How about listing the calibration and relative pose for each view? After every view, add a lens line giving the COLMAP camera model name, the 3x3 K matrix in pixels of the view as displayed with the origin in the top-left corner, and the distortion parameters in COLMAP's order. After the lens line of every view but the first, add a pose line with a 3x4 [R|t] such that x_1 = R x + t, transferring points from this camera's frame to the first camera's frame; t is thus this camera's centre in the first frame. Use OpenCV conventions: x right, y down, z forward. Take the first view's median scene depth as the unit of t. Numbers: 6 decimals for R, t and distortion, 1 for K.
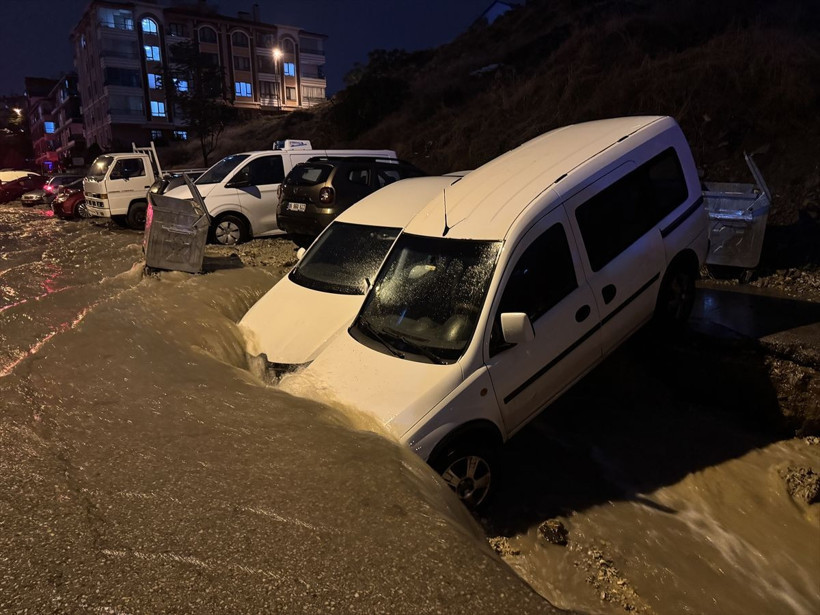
lens RADIAL K [[584.6, 0, 413.5], [0, 584.6, 307.0], [0, 0, 1]] dist [0.009139, 0.000230]
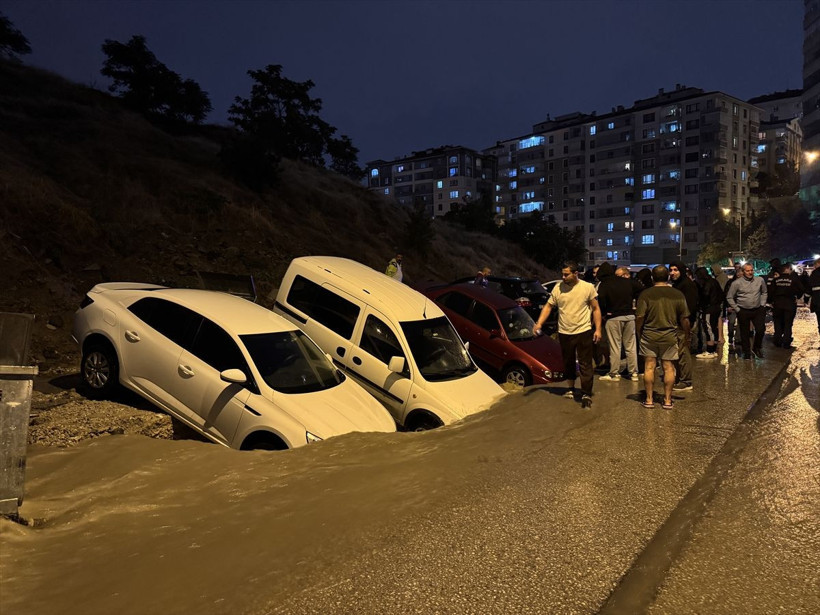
lens RADIAL K [[575.1, 0, 405.2], [0, 575.1, 309.8], [0, 0, 1]] dist [0.079009, -0.095123]
pose [[-0.238824, -0.053648, 0.969580, -1.635318], [0.217320, 0.970195, 0.107211, -0.339623], [-0.946433, 0.236313, -0.220047, 1.370744]]
